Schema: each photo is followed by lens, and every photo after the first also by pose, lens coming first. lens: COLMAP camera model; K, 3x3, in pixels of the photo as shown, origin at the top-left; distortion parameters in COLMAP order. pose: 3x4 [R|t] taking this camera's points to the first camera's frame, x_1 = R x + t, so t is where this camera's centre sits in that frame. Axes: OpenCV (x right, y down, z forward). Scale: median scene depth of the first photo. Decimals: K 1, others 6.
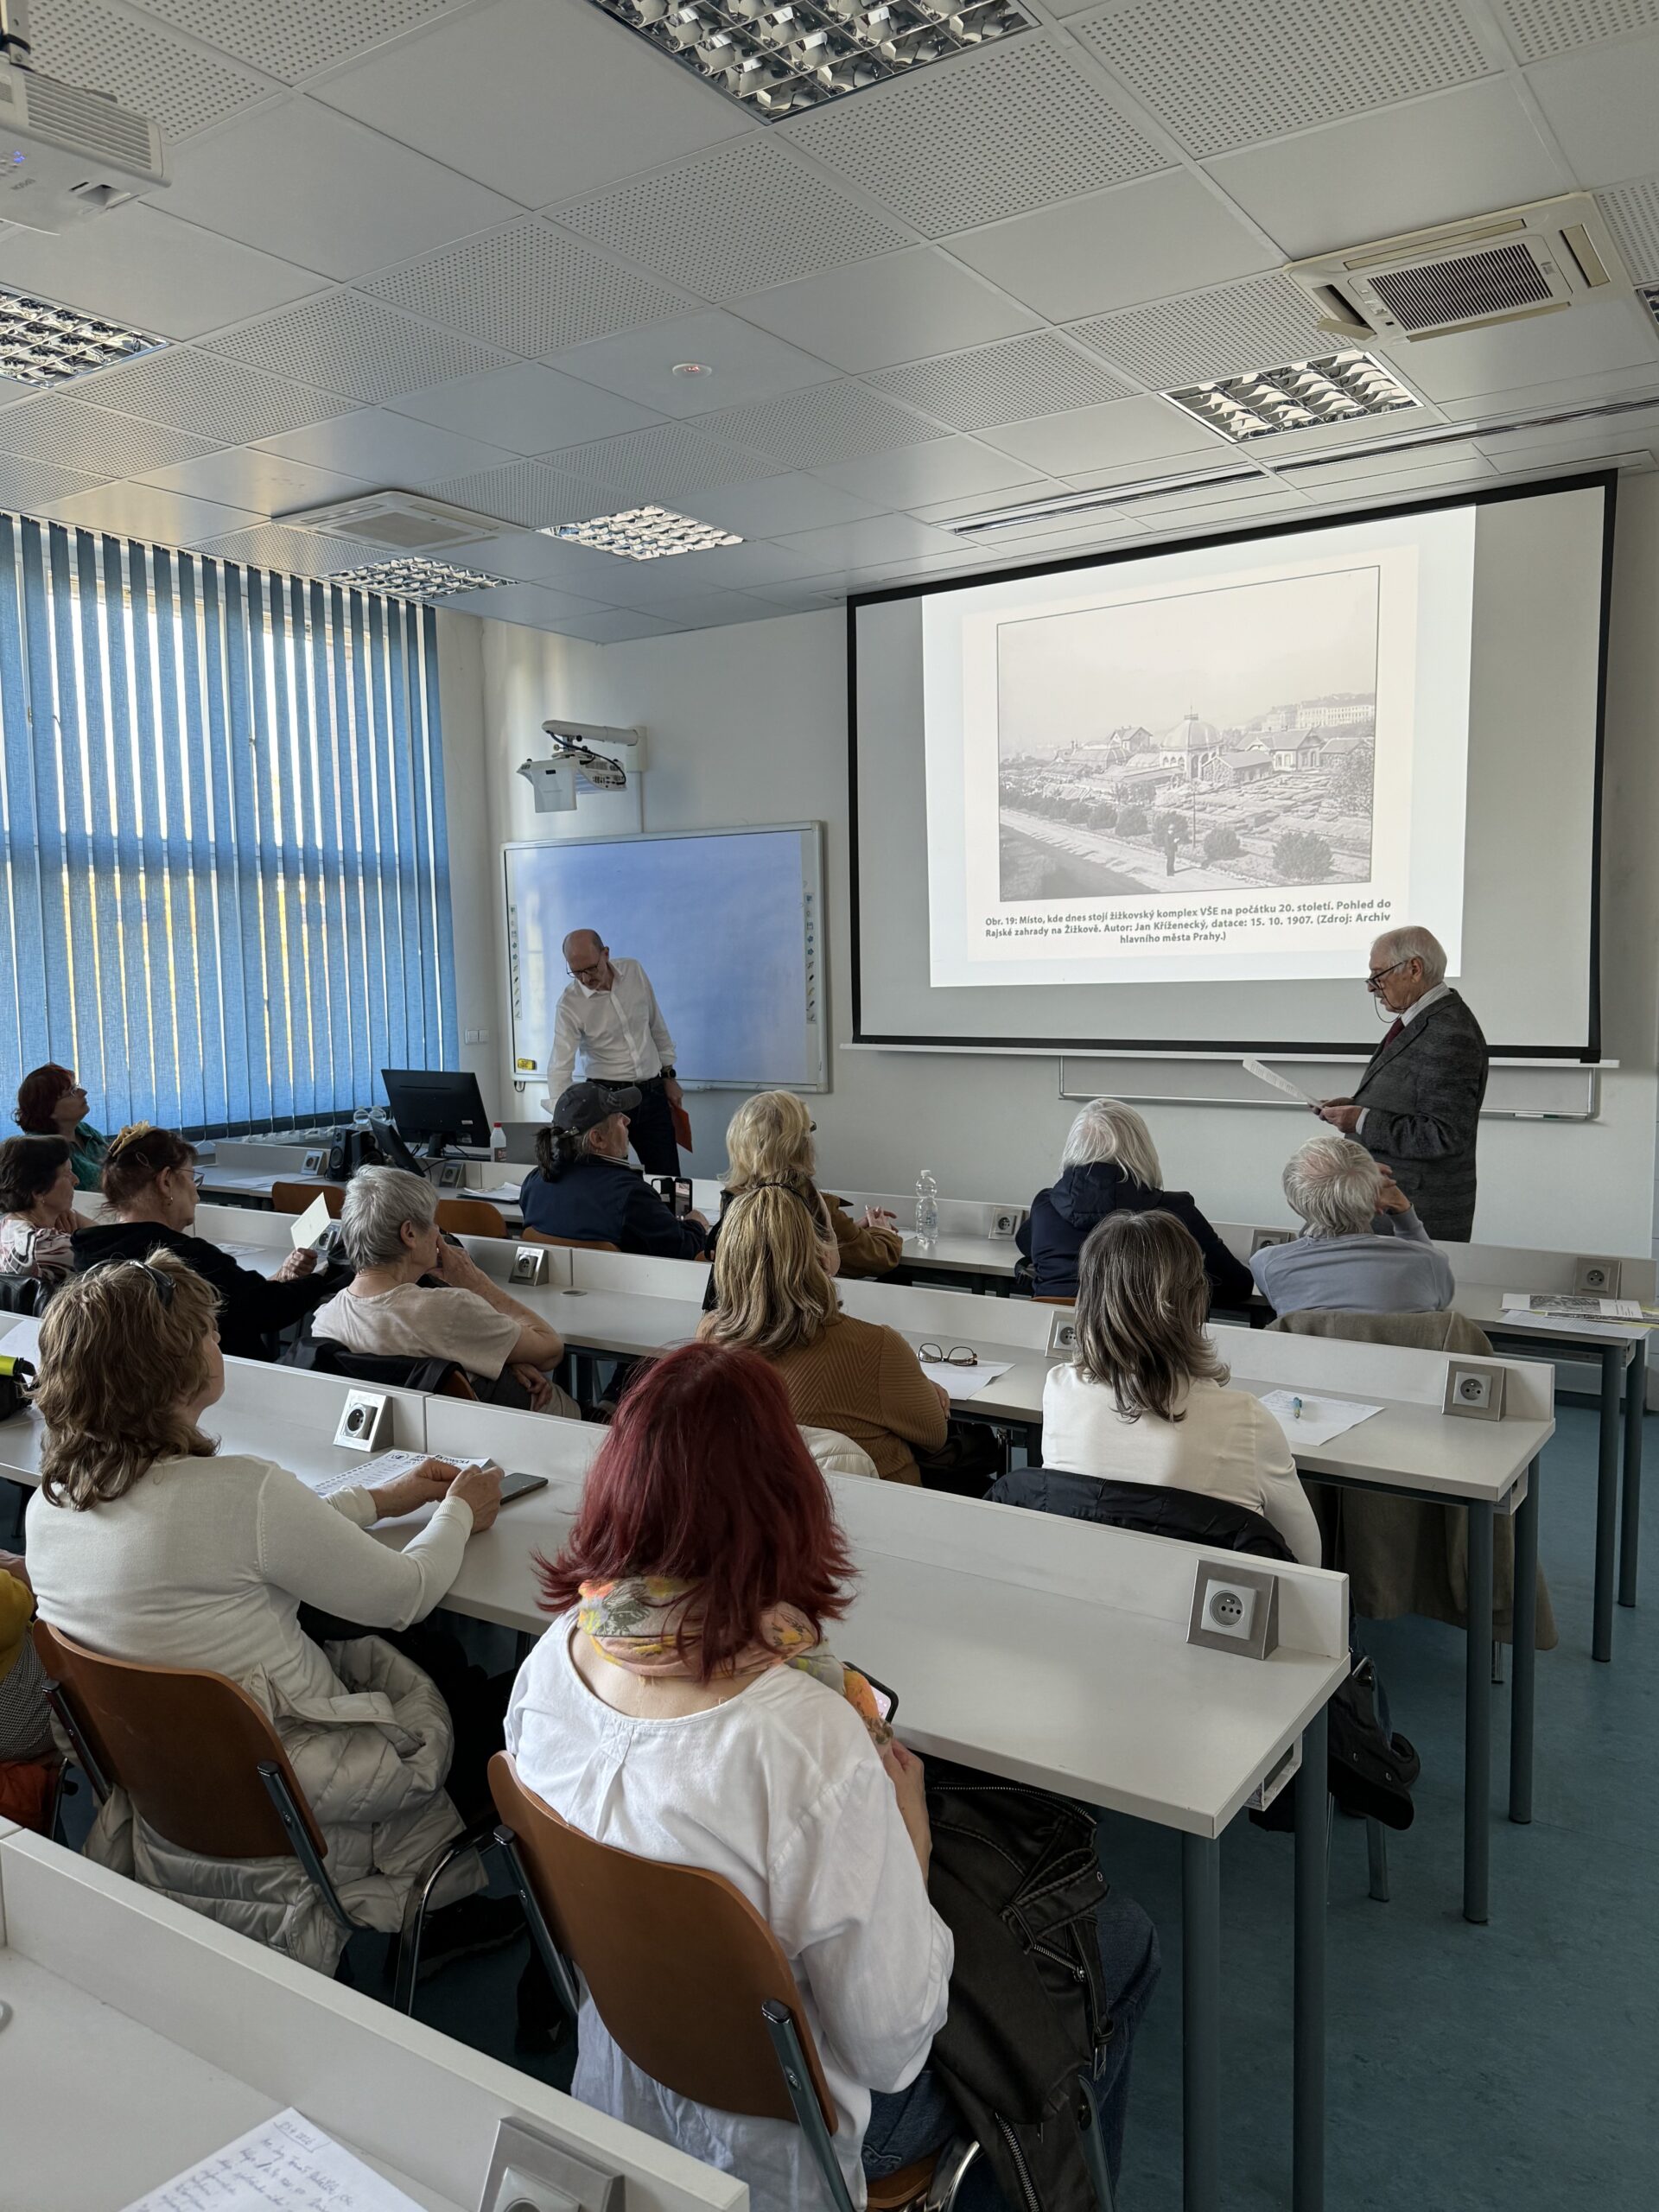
lens RADIAL K [[1696.5, 0, 710.3], [0, 1696.5, 1183.8], [0, 0, 1]] dist [-0.000485, -0.154065]
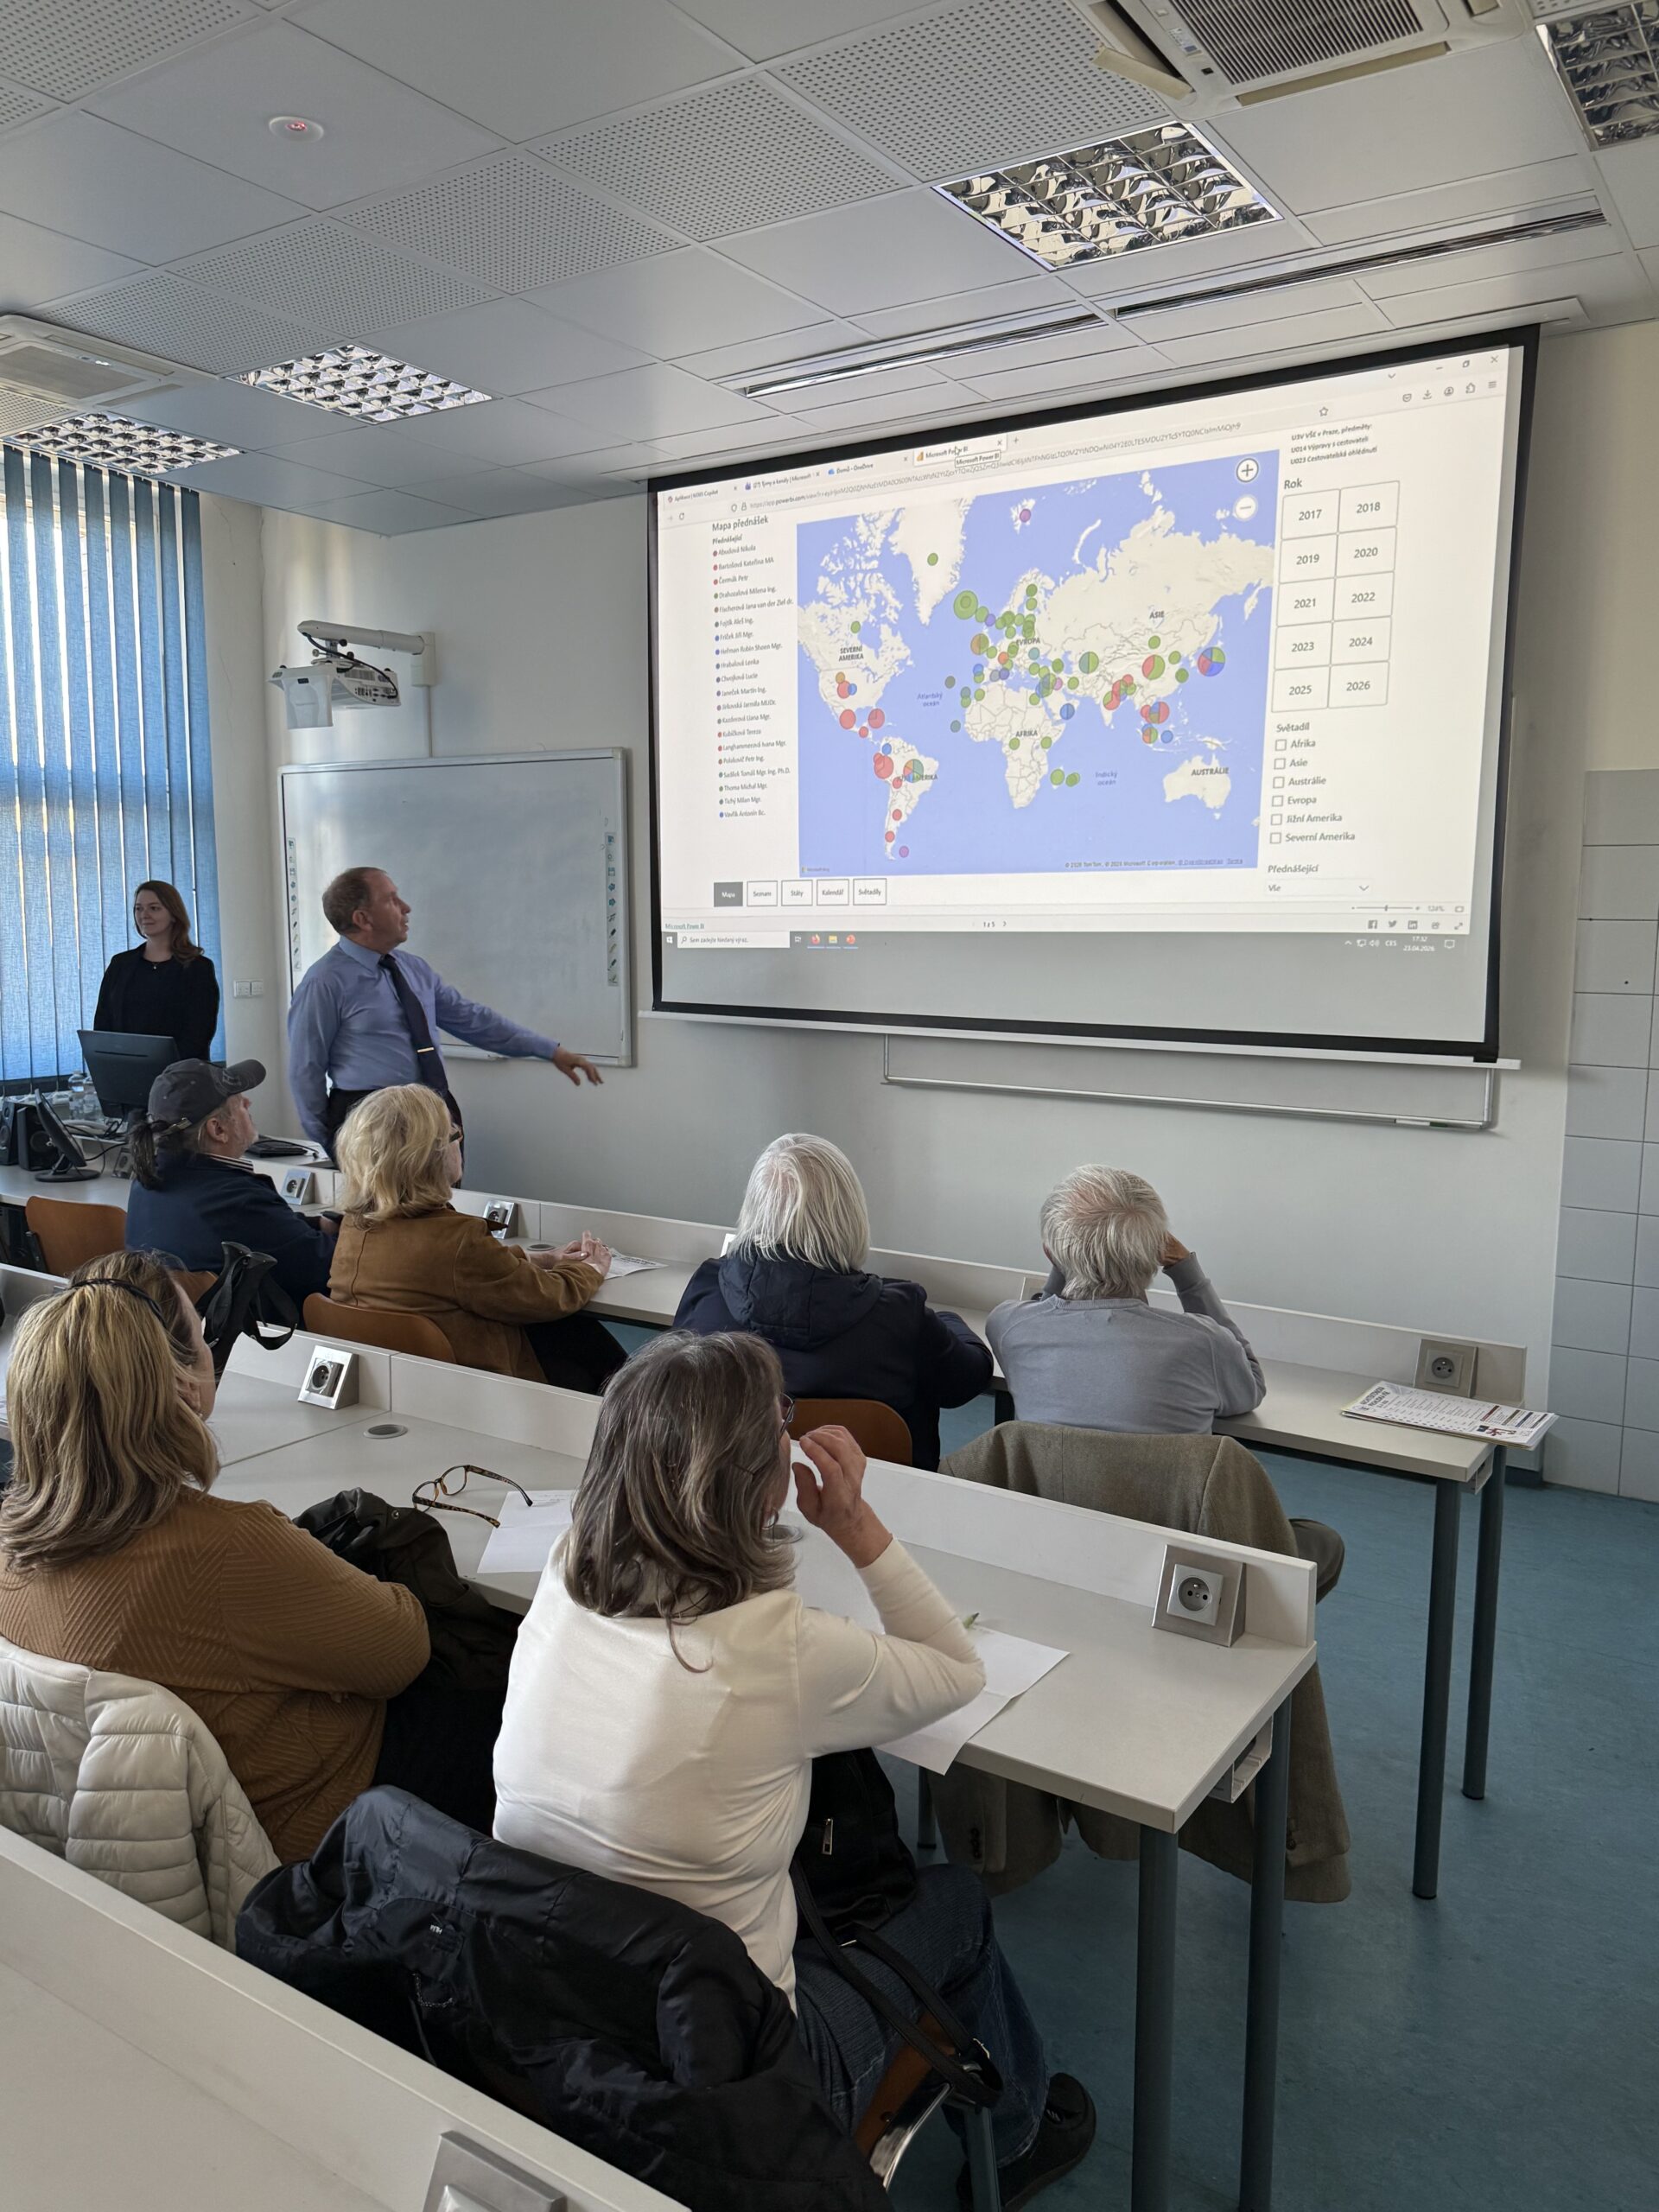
lens RADIAL K [[1625.2, 0, 829.5], [0, 1625.2, 1106.0], [0, 0, 1]] dist [0.007291, -0.149958]
pose [[0.999013, 0.022458, 0.038312, 0.137351], [-0.021875, 0.999639, -0.015578, -0.024204], [-0.038649, 0.014724, 0.999144, 0.183437]]
